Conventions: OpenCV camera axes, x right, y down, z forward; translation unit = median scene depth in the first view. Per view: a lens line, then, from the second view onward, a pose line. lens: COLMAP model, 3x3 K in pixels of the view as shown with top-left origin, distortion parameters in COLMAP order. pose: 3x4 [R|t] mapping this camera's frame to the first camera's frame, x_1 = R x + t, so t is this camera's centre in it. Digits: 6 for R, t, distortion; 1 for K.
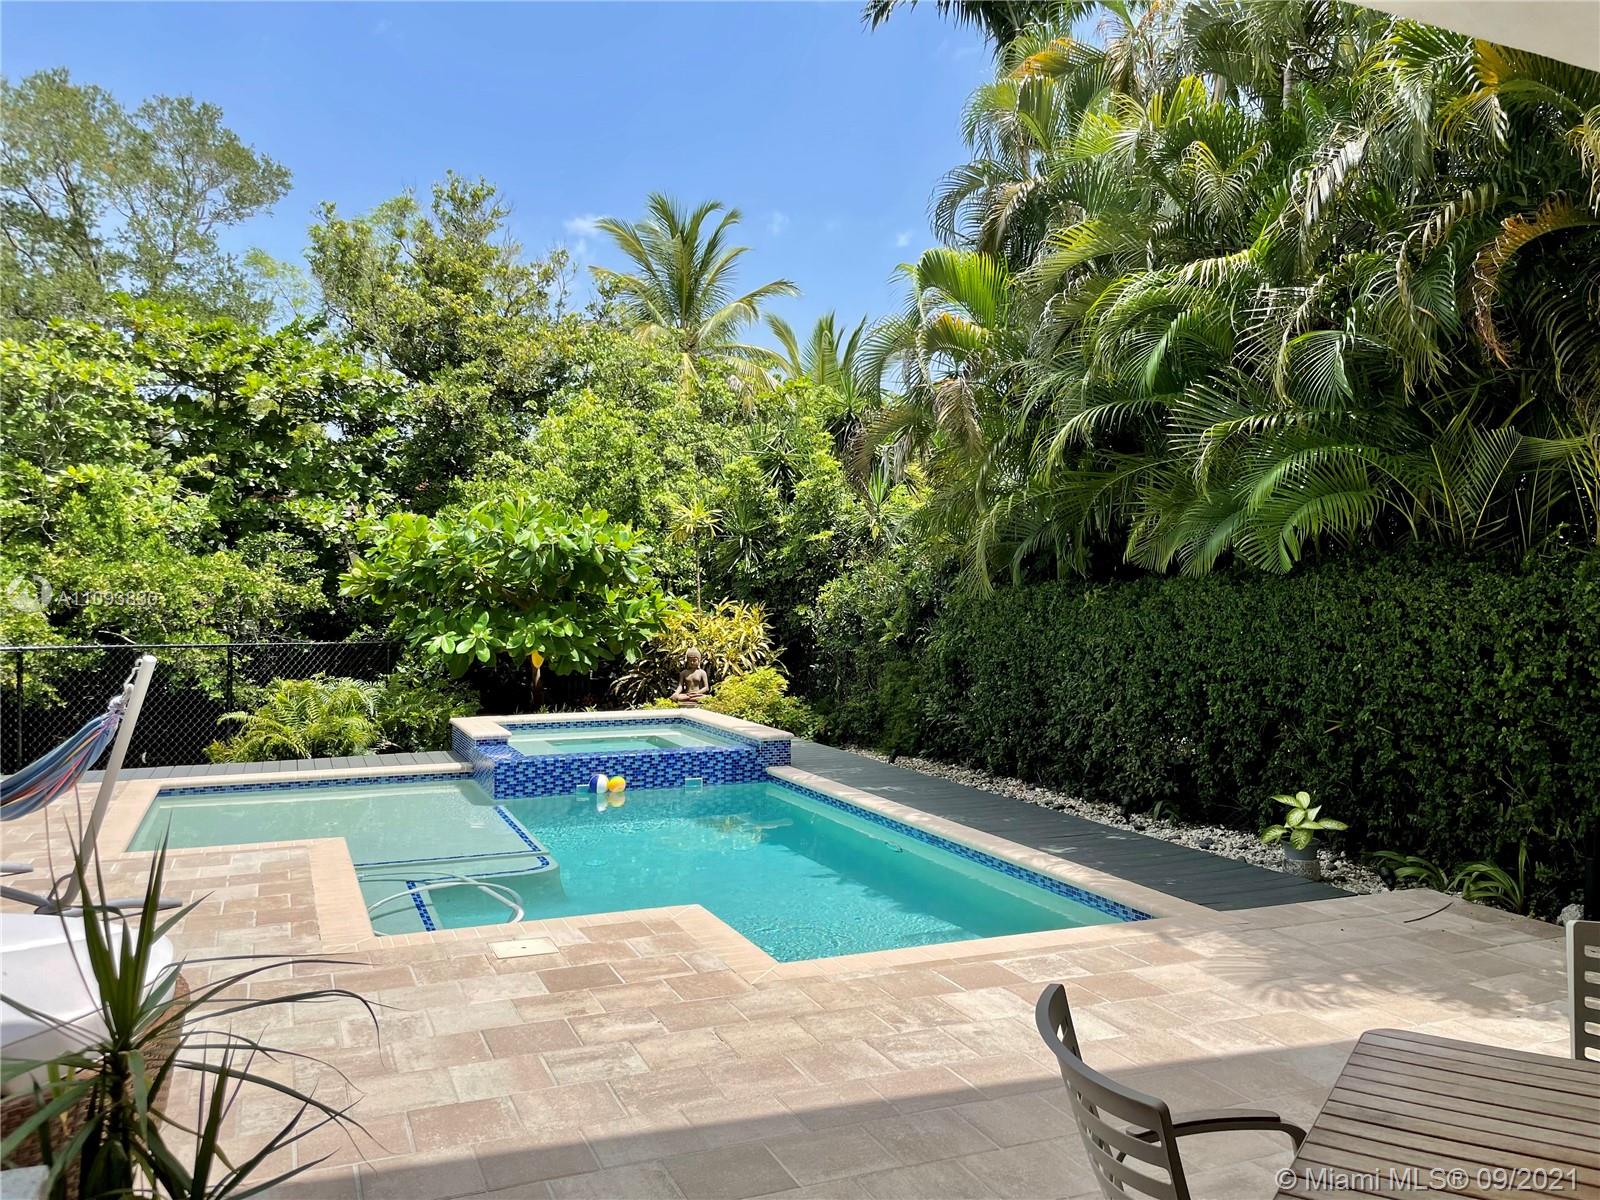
lens RADIAL K [[1206.8, 0, 814.3], [0, 1206.8, 595.8], [0, 0, 1]] dist [0.027914, -0.031533]
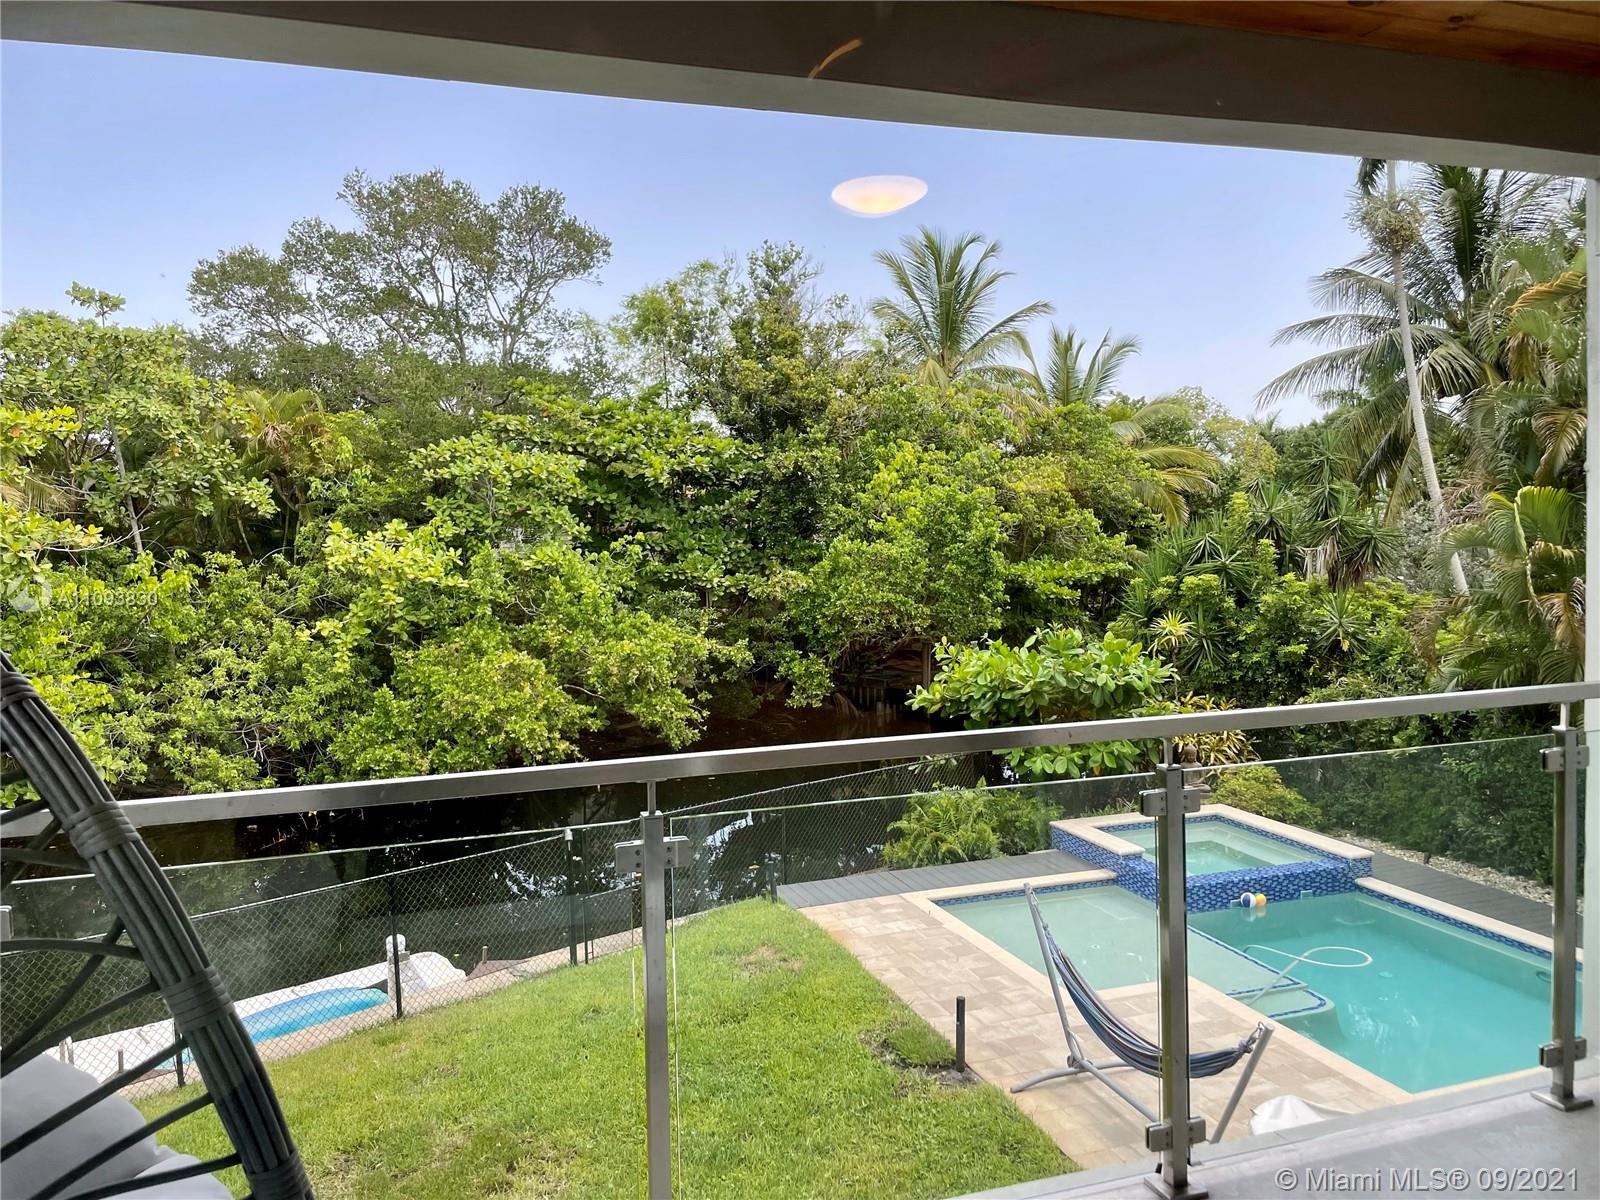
lens RADIAL K [[1206.8, 0, 788.2], [0, 1206.8, 598.4], [0, 0, 1]] dist [0.027914, -0.031533]
pose [[0.994789, -0.017673, -0.100417, -0.445783], [0.023057, 0.998343, 0.052714, -0.208758], [0.099319, -0.054754, 0.993548, -0.278727]]
